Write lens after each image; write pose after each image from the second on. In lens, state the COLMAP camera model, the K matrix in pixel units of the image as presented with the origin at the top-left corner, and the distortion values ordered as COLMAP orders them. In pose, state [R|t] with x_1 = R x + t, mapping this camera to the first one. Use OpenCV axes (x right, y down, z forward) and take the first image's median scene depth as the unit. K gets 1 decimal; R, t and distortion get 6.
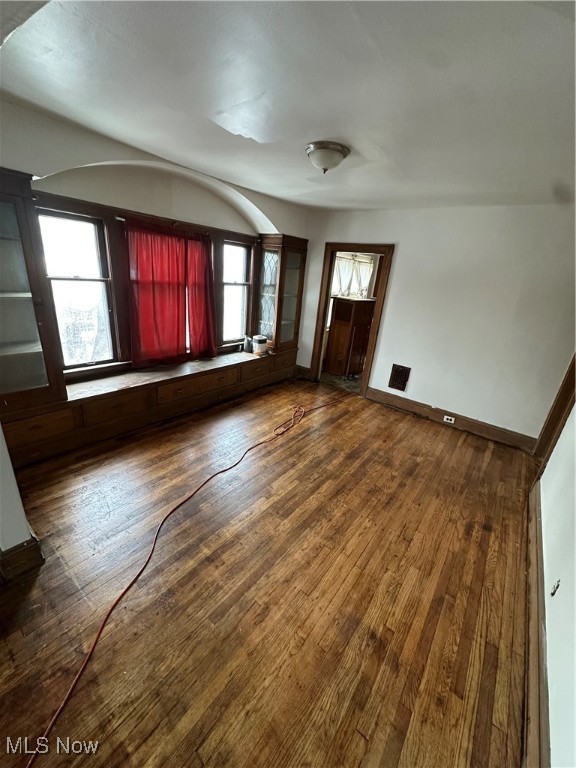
lens RADIAL K [[308.5, 0, 288.3], [0, 308.5, 383.0], [0, 0, 1]] dist [-0.001005, -0.000012]
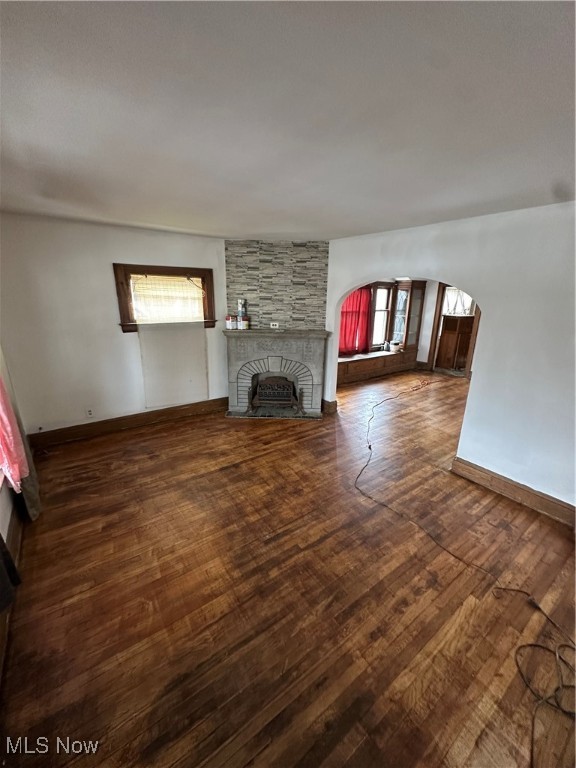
lens RADIAL K [[308.5, 0, 287.8], [0, 308.5, 386.8], [0, 0, 1]] dist [-0.001005, -0.000012]
pose [[0.957425, 0.004794, -0.288644, -0.162583], [-0.027551, 0.996816, -0.074831, 0.225817], [0.287366, 0.079598, 0.954508, -0.696536]]
